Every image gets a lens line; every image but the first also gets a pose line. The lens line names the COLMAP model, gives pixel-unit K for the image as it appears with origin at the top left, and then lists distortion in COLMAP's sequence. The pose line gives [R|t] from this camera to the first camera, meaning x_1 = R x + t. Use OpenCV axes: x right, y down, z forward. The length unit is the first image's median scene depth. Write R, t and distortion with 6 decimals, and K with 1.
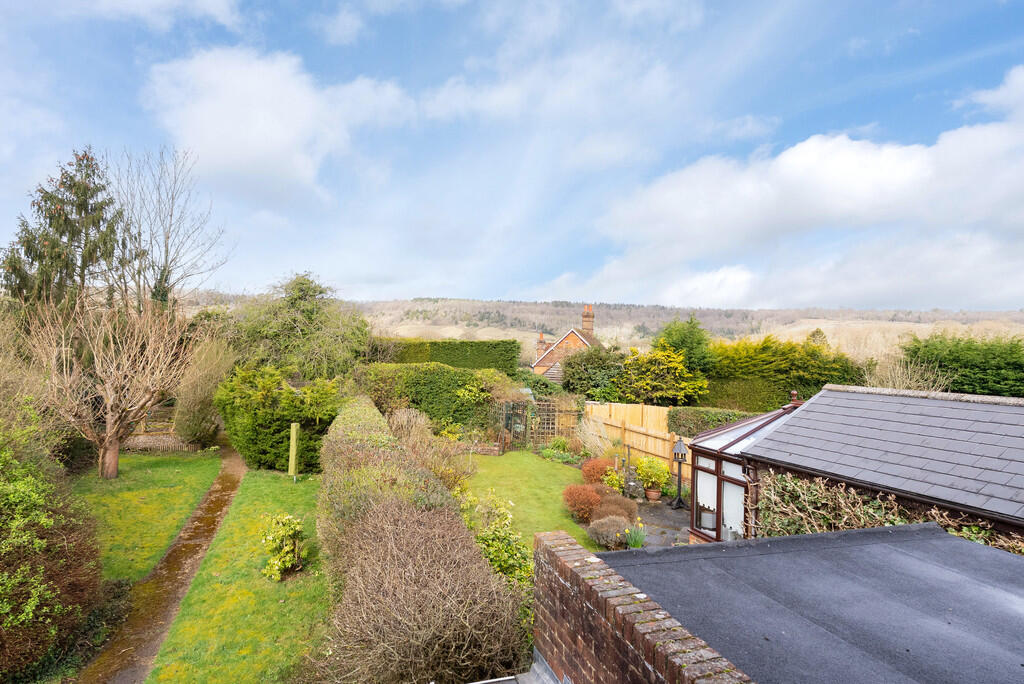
lens RADIAL K [[527.4, 0, 512.0], [0, 527.4, 342.0], [0, 0, 1]] dist [0.008273, 0.000443]
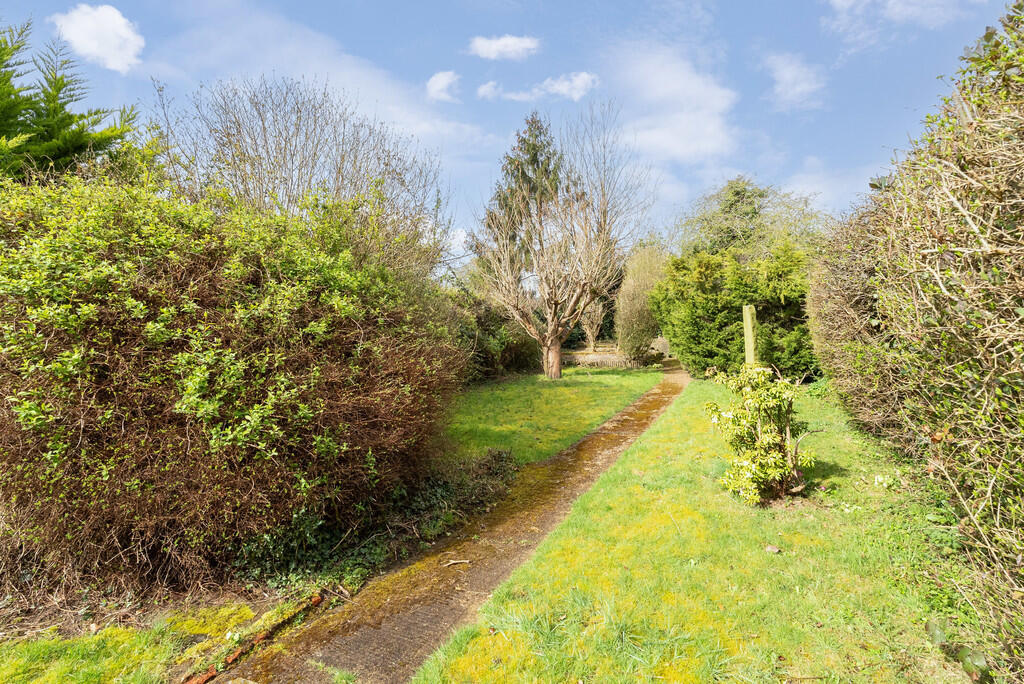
lens RADIAL K [[473.2, 0, 512.0], [0, 473.2, 342.0], [0, 0, 1]] dist [0.000484, 0.000106]
pose [[0.669171, -0.070489, -0.739758, -0.247510], [0.097963, 0.995171, -0.006212, 0.270169], [0.736623, -0.068312, 0.672845, 0.532092]]
